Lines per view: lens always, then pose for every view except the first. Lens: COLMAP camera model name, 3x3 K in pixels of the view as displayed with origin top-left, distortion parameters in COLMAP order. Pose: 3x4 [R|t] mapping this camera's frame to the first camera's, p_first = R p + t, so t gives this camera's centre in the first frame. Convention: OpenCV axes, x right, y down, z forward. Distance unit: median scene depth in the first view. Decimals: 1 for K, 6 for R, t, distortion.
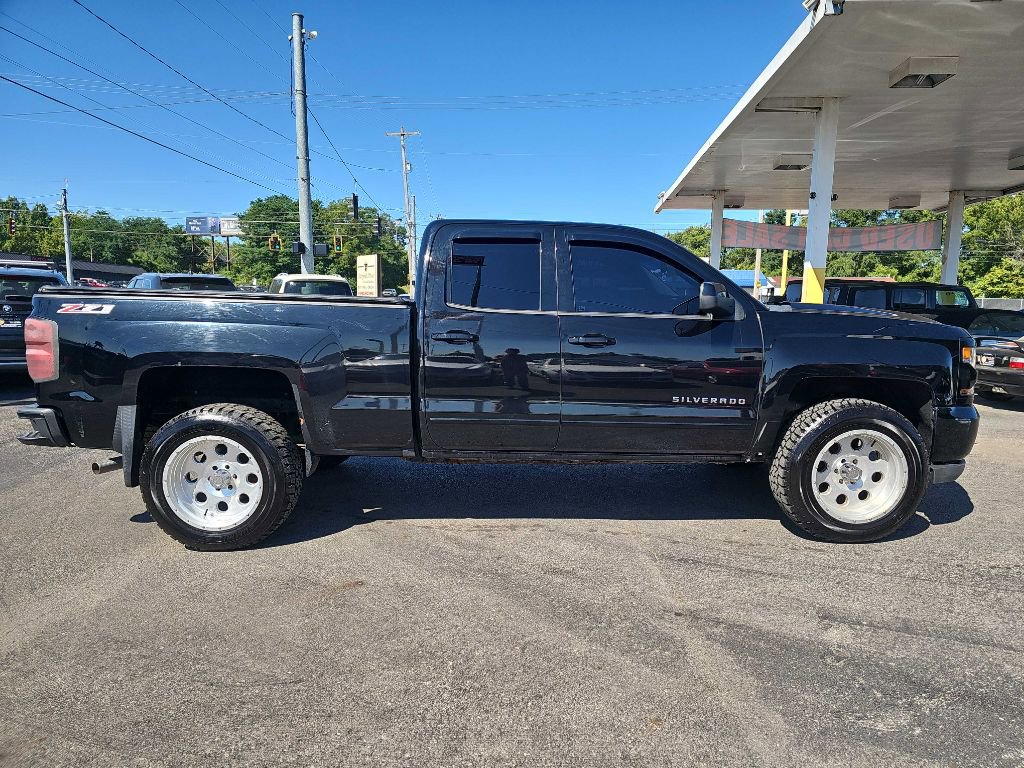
lens RADIAL K [[682.5, 0, 517.9], [0, 682.5, 386.3], [0, 0, 1]] dist [0.066402, -0.054561]
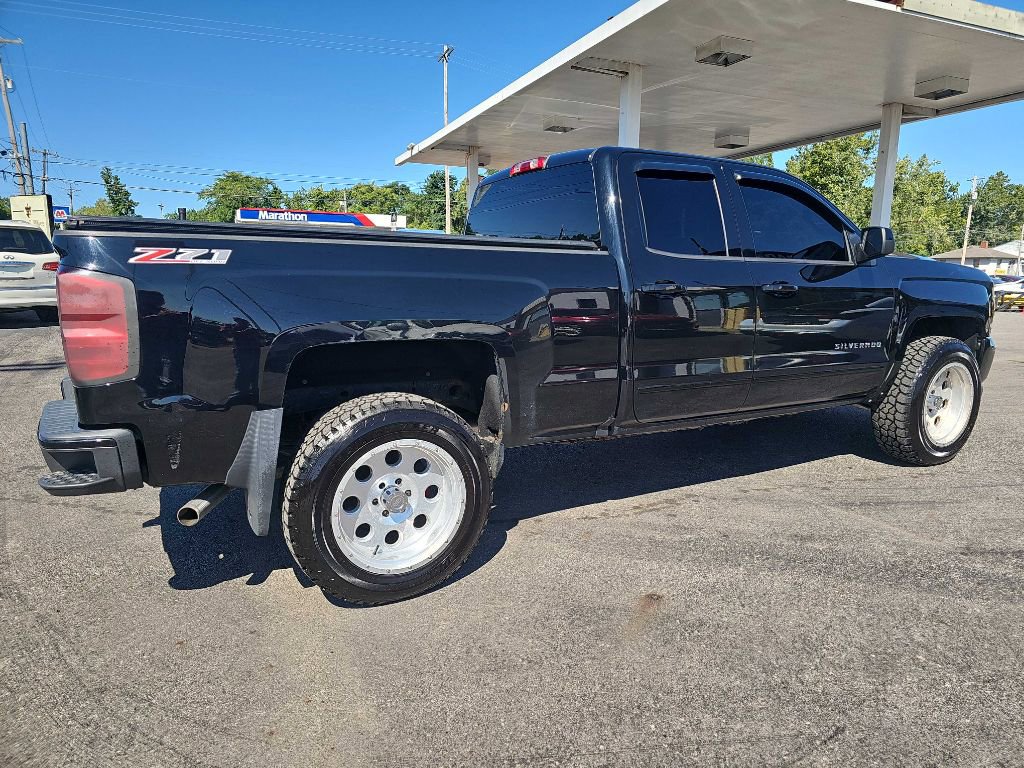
lens RADIAL K [[682.5, 0, 517.9], [0, 682.5, 386.3], [0, 0, 1]] dist [0.066402, -0.054561]
pose [[0.882678, -0.089119, 0.461451, -0.635943], [0.062990, 0.995431, 0.071756, -0.023886], [-0.465737, -0.034271, 0.884259, 0.326152]]
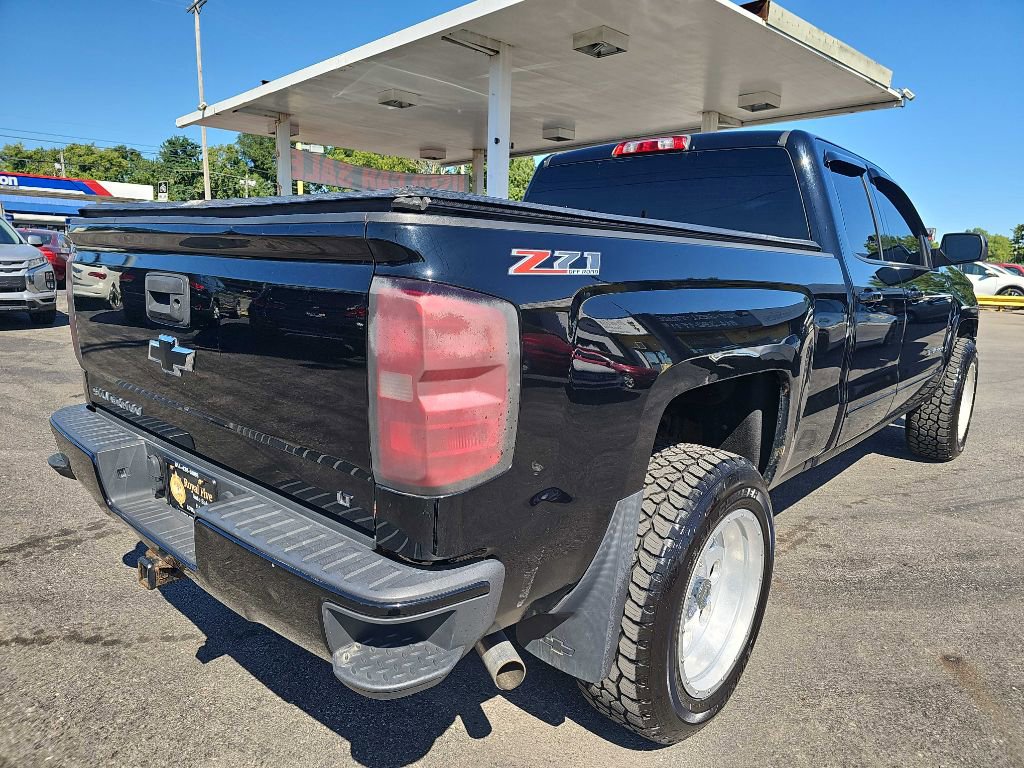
lens RADIAL K [[685.0, 0, 523.0], [0, 685.0, 384.7], [0, 0, 1]] dist [0.059909, -0.048807]
pose [[0.668205, -0.130967, 0.732359, -0.884381], [0.070252, 0.991093, 0.113138, -0.088227], [-0.740653, -0.024150, 0.671454, 0.752015]]
